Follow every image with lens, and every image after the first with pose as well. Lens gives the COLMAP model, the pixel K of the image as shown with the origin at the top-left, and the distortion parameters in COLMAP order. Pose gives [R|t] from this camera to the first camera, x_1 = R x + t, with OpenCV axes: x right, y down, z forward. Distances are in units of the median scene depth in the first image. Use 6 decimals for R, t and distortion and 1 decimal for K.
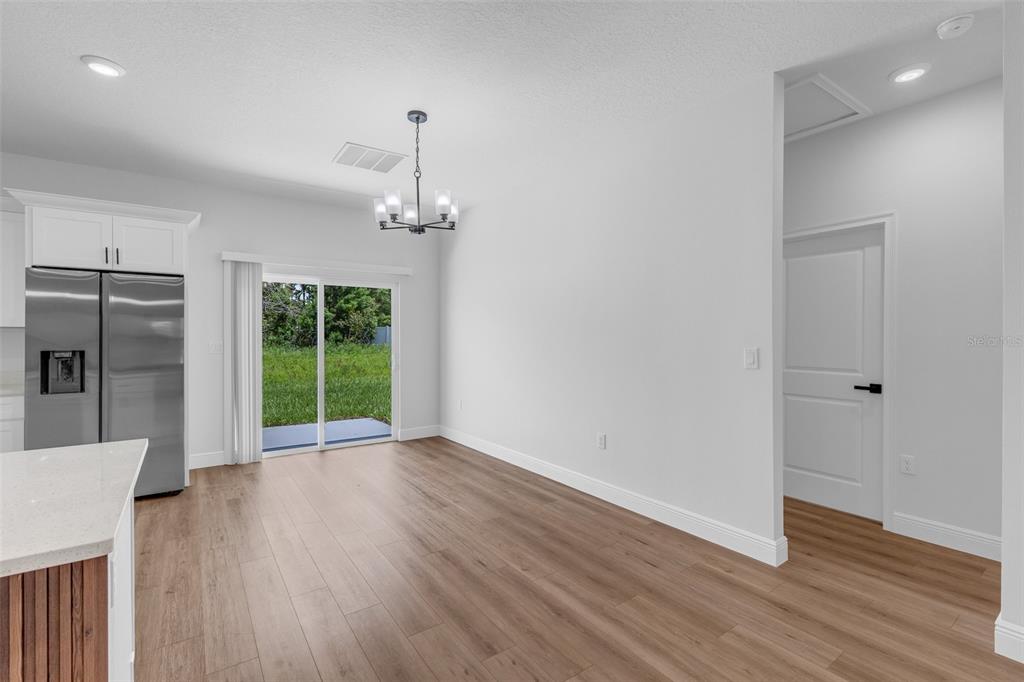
lens RADIAL K [[464.3, 0, 511.2], [0, 464.3, 337.9], [0, 0, 1]] dist [-0.003015, 0.001922]
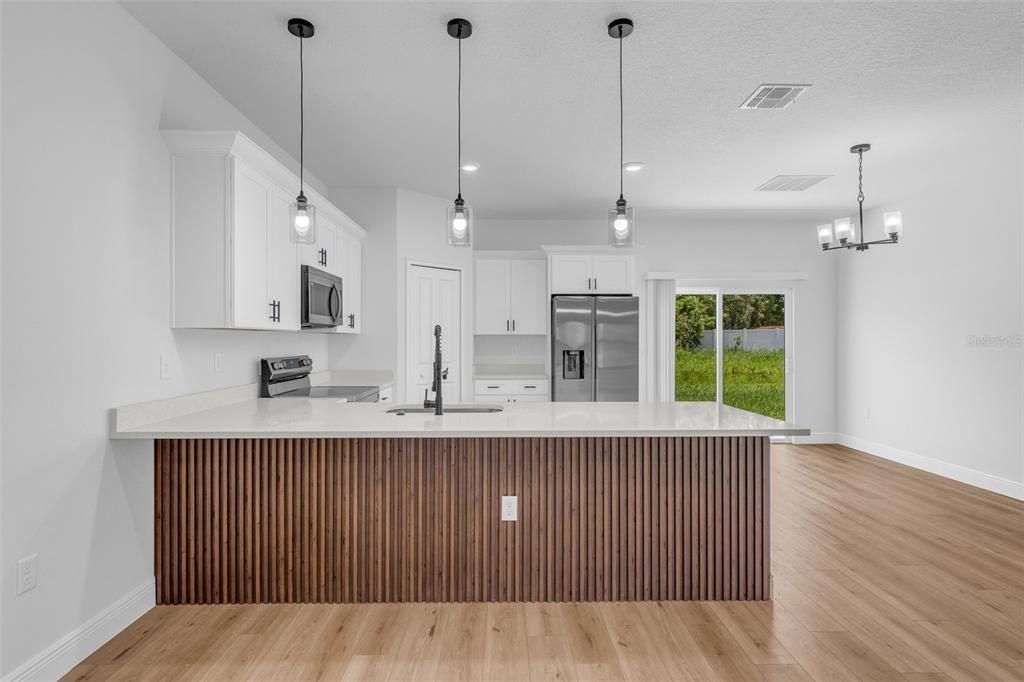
lens RADIAL K [[528.2, 0, 510.4], [0, 528.2, 339.6], [0, 0, 1]] dist [0.002485, 0.000211]
pose [[0.822171, 0.002072, -0.569238, -0.153829], [-0.005084, 0.999980, -0.003702, 0.003589], [0.569219, 0.005937, 0.822165, -0.514471]]
